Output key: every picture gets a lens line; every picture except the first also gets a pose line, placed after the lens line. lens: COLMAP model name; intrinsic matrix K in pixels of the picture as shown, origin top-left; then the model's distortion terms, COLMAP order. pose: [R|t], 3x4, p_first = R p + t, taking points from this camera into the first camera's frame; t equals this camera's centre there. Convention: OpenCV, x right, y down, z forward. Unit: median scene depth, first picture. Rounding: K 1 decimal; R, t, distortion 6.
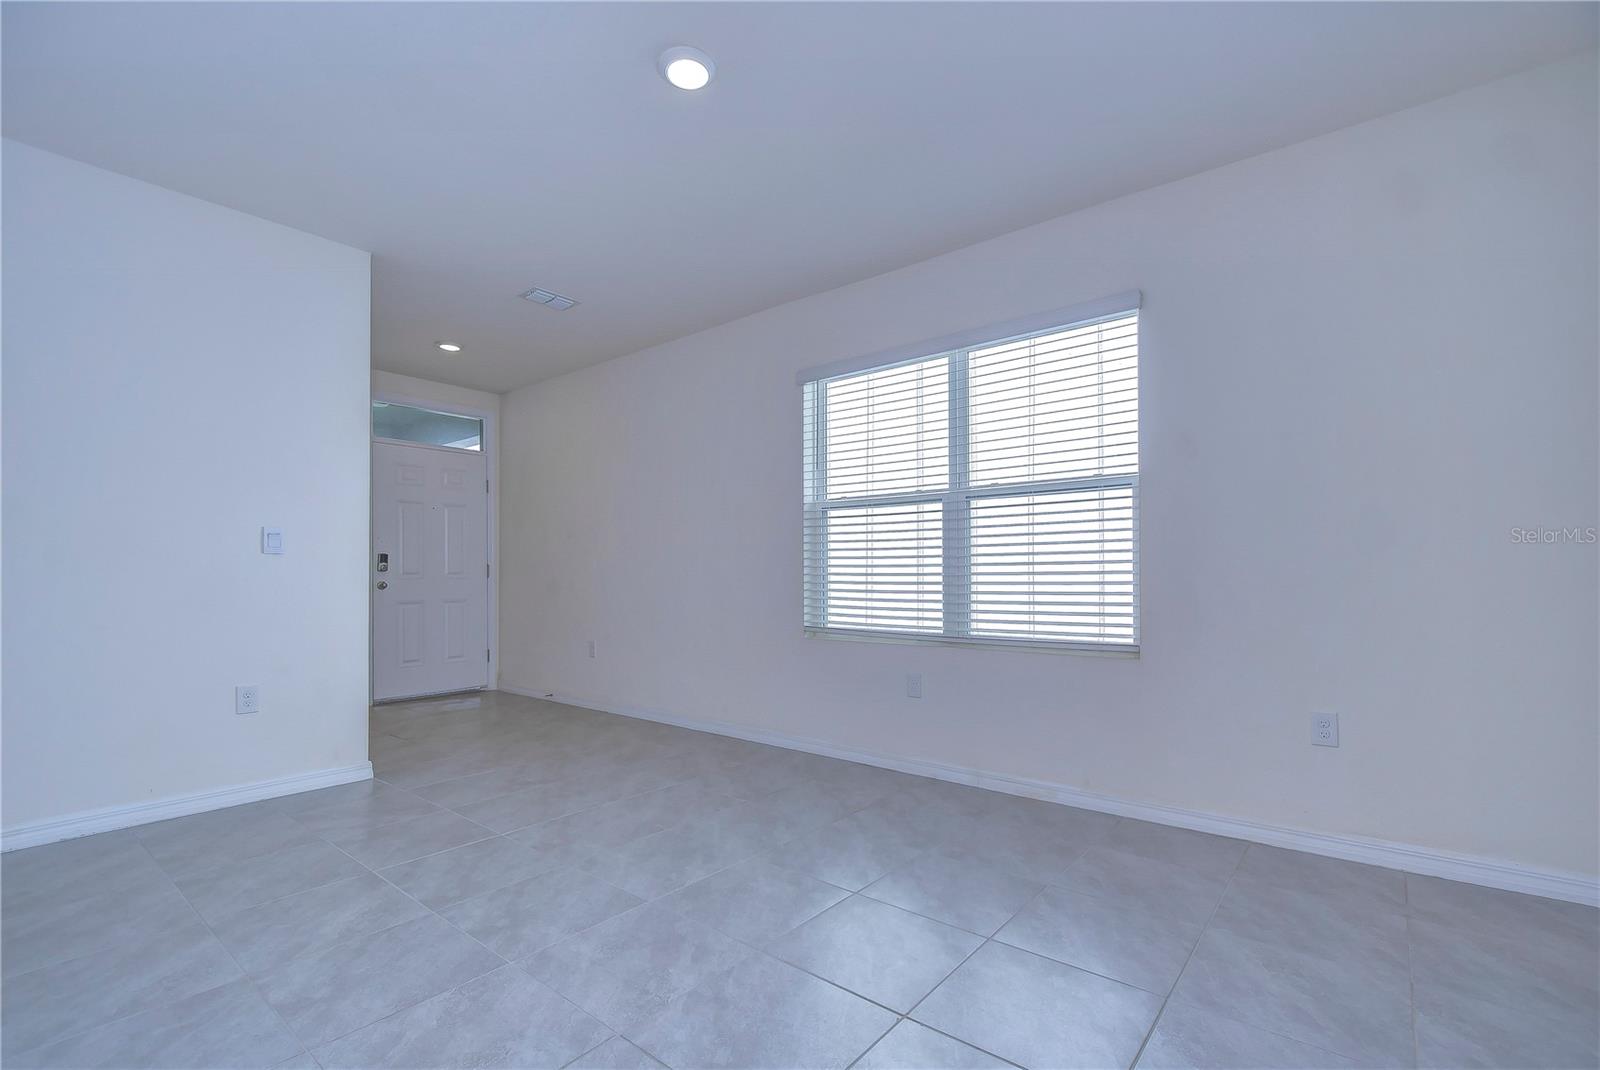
lens RADIAL K [[714.9, 0, 803.0], [0, 714.9, 558.3], [0, 0, 1]] dist [0.024111, -0.011276]
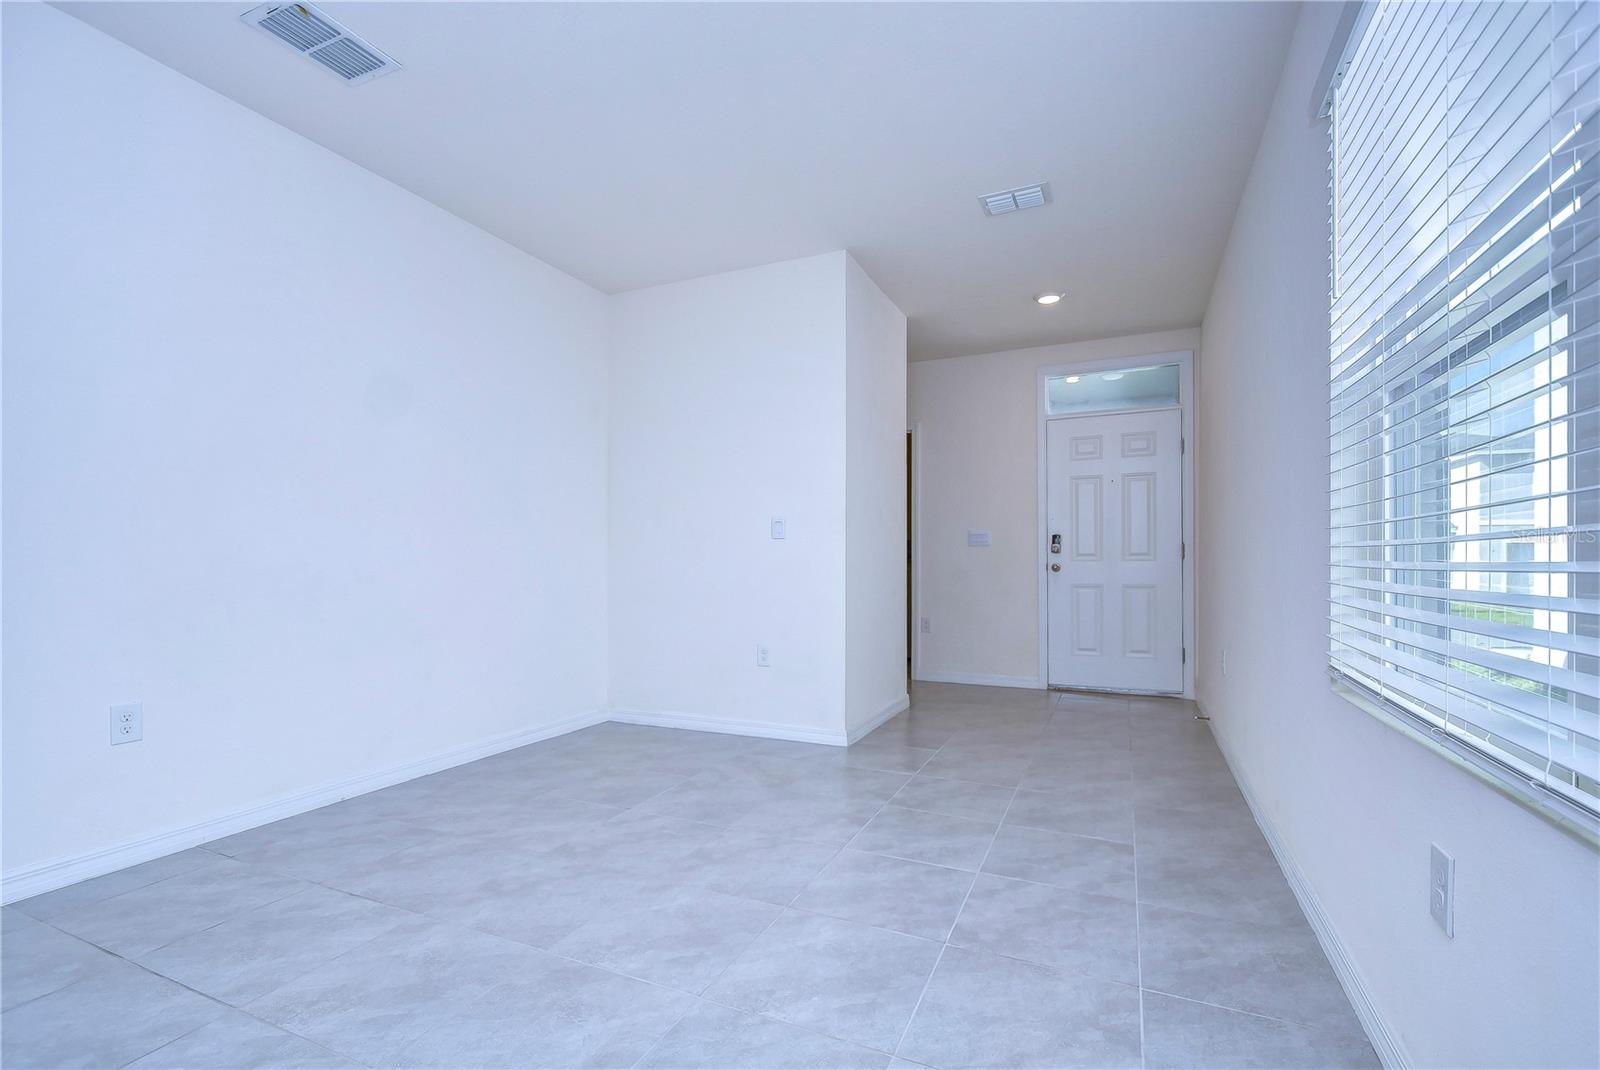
lens RADIAL K [[714.9, 0, 803.0], [0, 714.9, 558.3], [0, 0, 1]] dist [0.024111, -0.011276]
pose [[0.254516, -0.005140, -0.967055, 0.495591], [0.027292, 0.999626, 0.001870, 0.028038], [0.966683, -0.026869, 0.254561, 0.818637]]
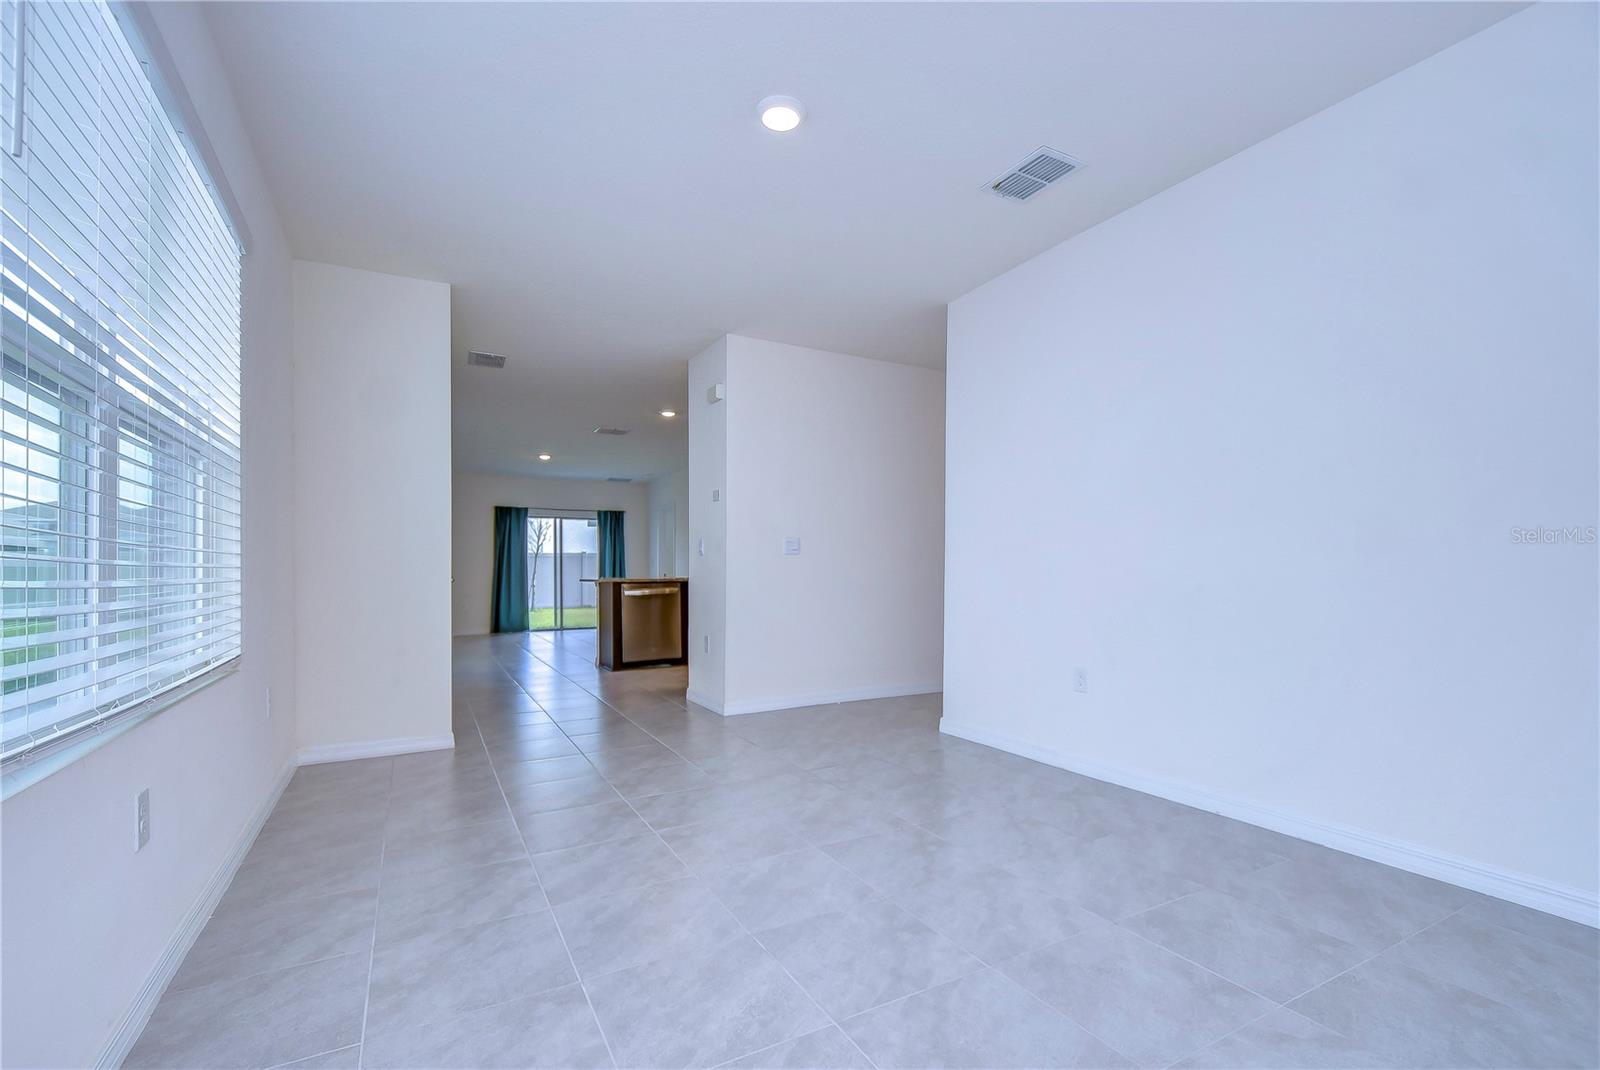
lens RADIAL K [[706.9, 0, 799.6], [0, 706.9, 570.9], [0, 0, 1]] dist [0.013429, -0.010784]
pose [[-0.921211, 0.008516, 0.388970, -0.483737], [-0.005655, 0.999362, -0.035272, 0.051824], [-0.389022, -0.034692, -0.920575, 1.573018]]
